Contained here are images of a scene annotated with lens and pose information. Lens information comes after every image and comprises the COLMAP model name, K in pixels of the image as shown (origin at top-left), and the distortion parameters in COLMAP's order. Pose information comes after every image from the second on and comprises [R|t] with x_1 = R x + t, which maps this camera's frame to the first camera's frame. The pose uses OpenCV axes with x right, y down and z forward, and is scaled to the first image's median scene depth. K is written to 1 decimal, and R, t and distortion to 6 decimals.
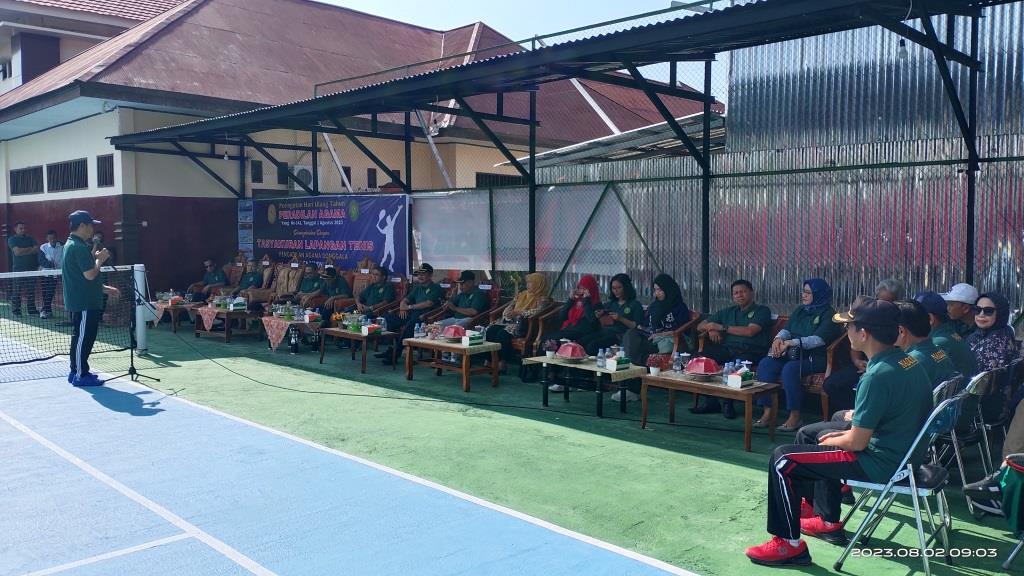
lens RADIAL K [[806.8, 0, 512.0], [0, 806.8, 288.0], [0, 0, 1]] dist [0.085423, -0.182443]
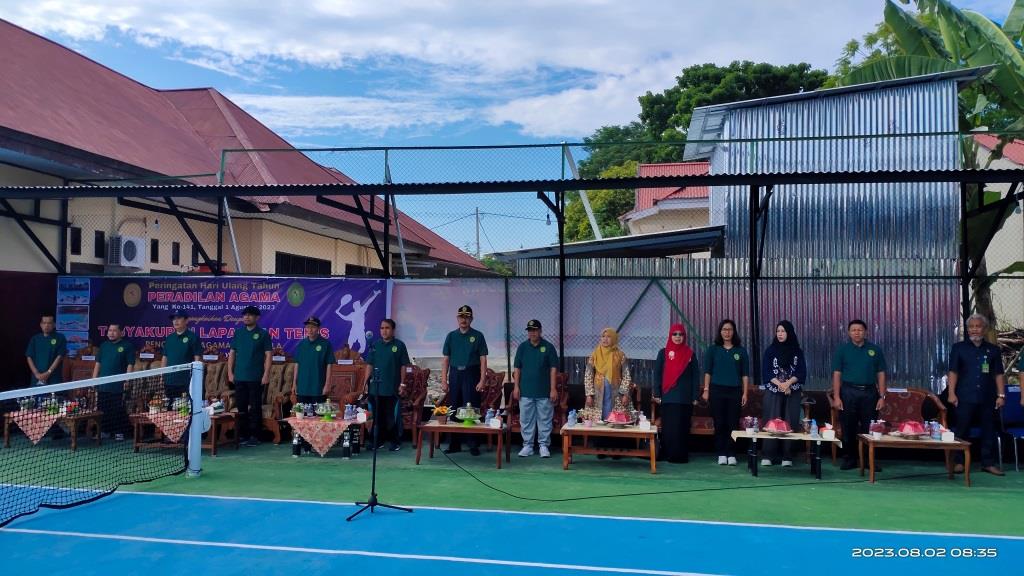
lens RADIAL K [[814.2, 0, 512.0], [0, 814.2, 288.0], [0, 0, 1]] dist [0.071717, -0.163925]
pose [[0.826485, 0.024153, 0.562441, -0.511090], [0.031503, 0.995530, -0.089043, -0.014956], [-0.562077, 0.091311, 0.822029, 0.125300]]
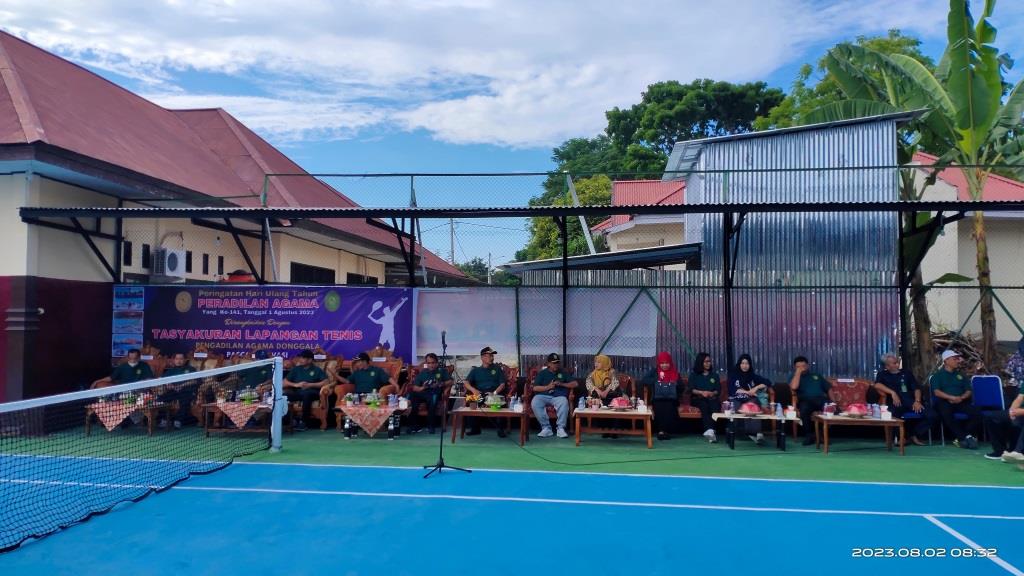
lens RADIAL K [[806.8, 0, 512.0], [0, 806.8, 288.0], [0, 0, 1]] dist [0.085423, -0.182443]
pose [[0.799178, 0.029024, 0.600394, -0.636637], [0.035388, 0.994829, -0.095197, -0.006575], [-0.600052, 0.097326, 0.794018, 0.047903]]
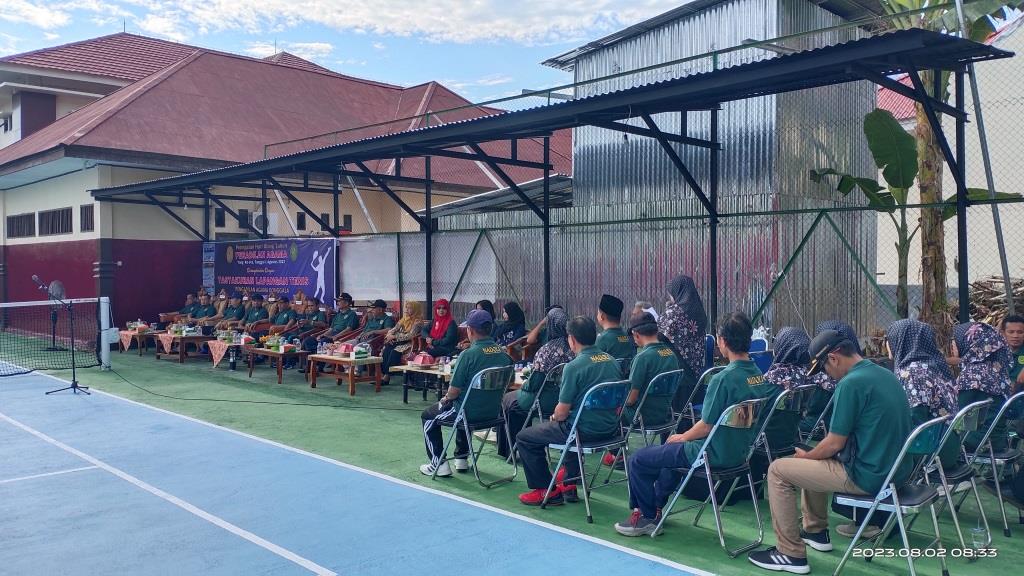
lens RADIAL K [[806.8, 0, 512.0], [0, 806.8, 288.0], [0, 0, 1]] dist [0.085423, -0.182443]
pose [[0.999992, -0.002784, -0.003000, 0.127155], [0.002645, 0.998965, -0.045406, 0.011954], [0.003124, 0.045397, 0.998964, -0.178931]]
